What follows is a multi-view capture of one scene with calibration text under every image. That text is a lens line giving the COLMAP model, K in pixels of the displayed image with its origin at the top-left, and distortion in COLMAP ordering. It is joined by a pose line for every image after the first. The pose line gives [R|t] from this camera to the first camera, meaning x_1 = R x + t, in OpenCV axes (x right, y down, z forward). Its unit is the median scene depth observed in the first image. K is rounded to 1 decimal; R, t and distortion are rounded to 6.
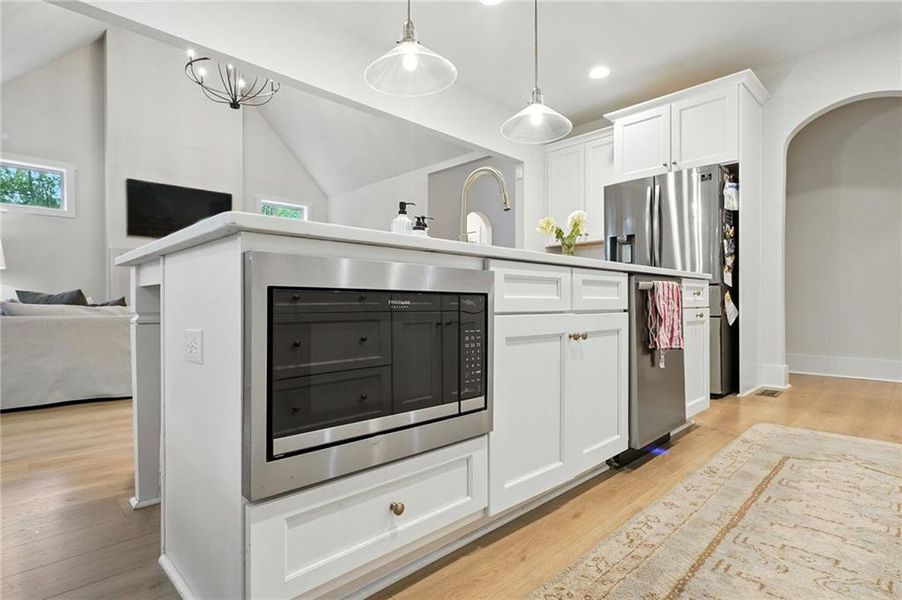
lens RADIAL K [[450.5, 0, 451.0], [0, 450.5, 300.0], [0, 0, 1]] dist [0.003142, 0.000400]
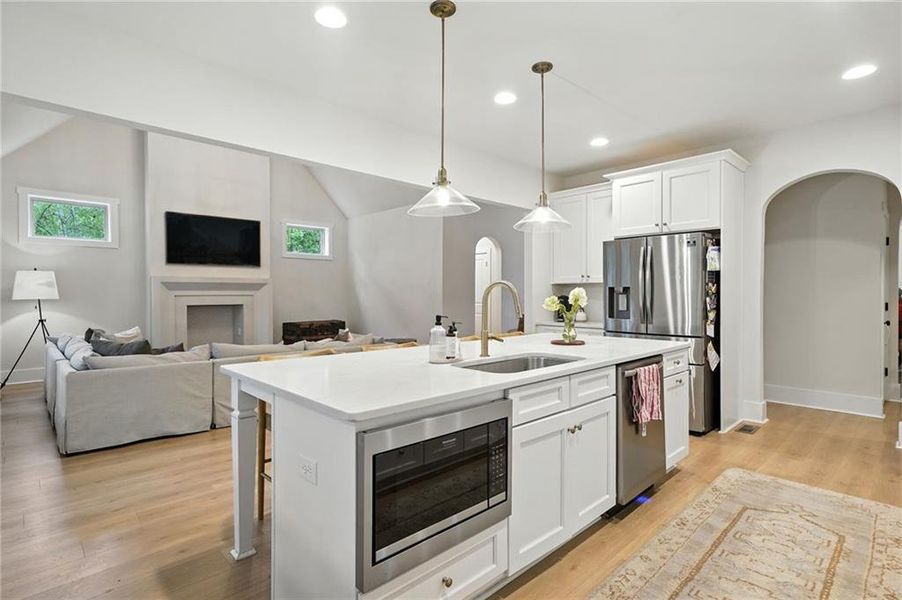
lens RADIAL K [[444.8, 0, 457.1], [0, 444.8, 292.7], [0, 0, 1]] dist [0.010818, 0.000433]
pose [[0.999993, 0.000739, -0.003557, -0.041909], [-0.000724, 0.999990, 0.004416, -0.241252], [0.003560, -0.004413, 0.999984, -0.221994]]
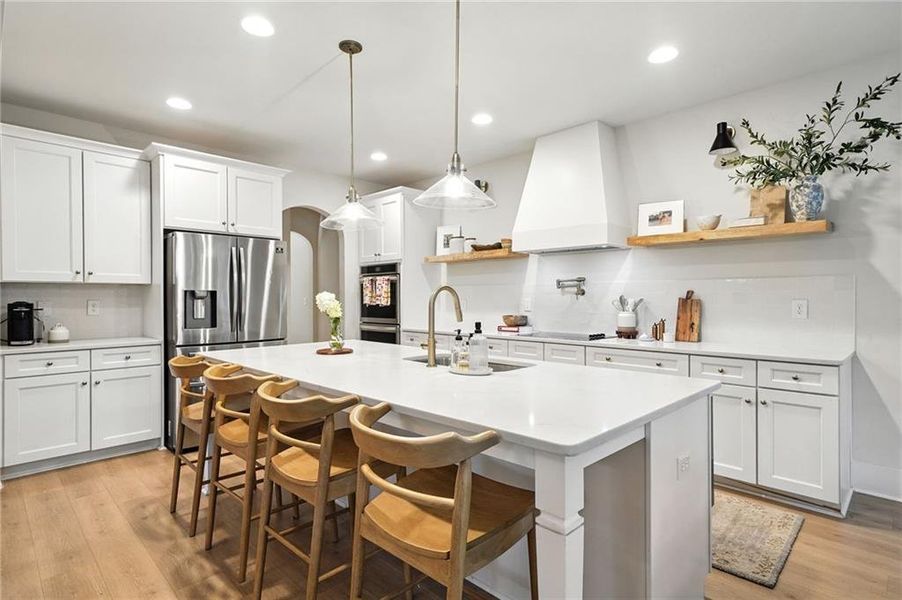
lens RADIAL K [[468.9, 0, 443.6], [0, 468.9, 298.6], [0, 0, 1]] dist [0.017468, 0.000238]
pose [[-0.006884, -0.003443, 0.999970, -1.096774], [-0.000301, 0.999994, 0.003441, -0.236918], [-0.999976, -0.000278, -0.006885, 0.910916]]
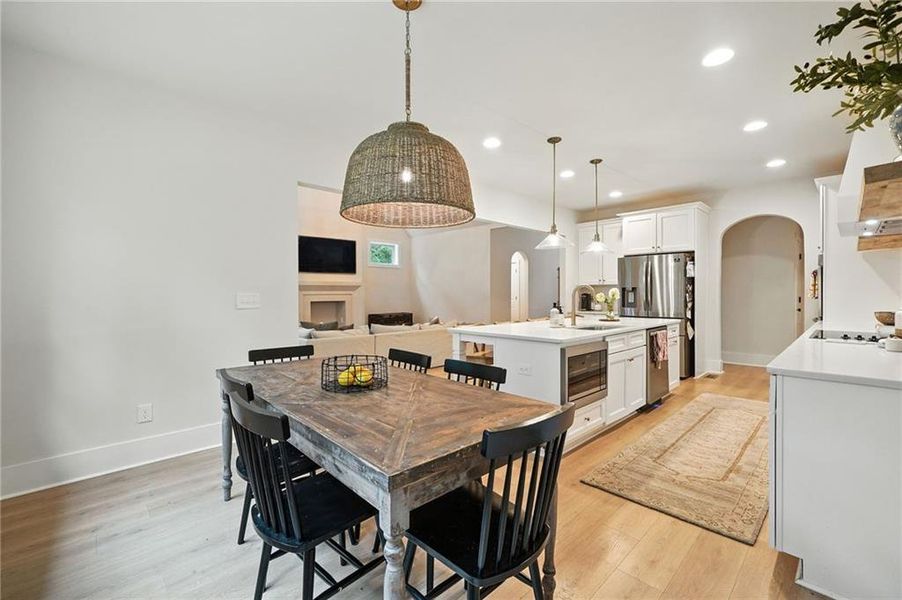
lens RADIAL K [[377.3, 0, 457.1], [0, 377.3, 292.9], [0, 0, 1]] dist [-0.001484, -0.000170]
pose [[0.999995, -0.003053, -0.001223, -0.531239], [0.003059, 0.999984, 0.004763, -0.236232], [0.001209, -0.004767, 0.999988, -0.870341]]
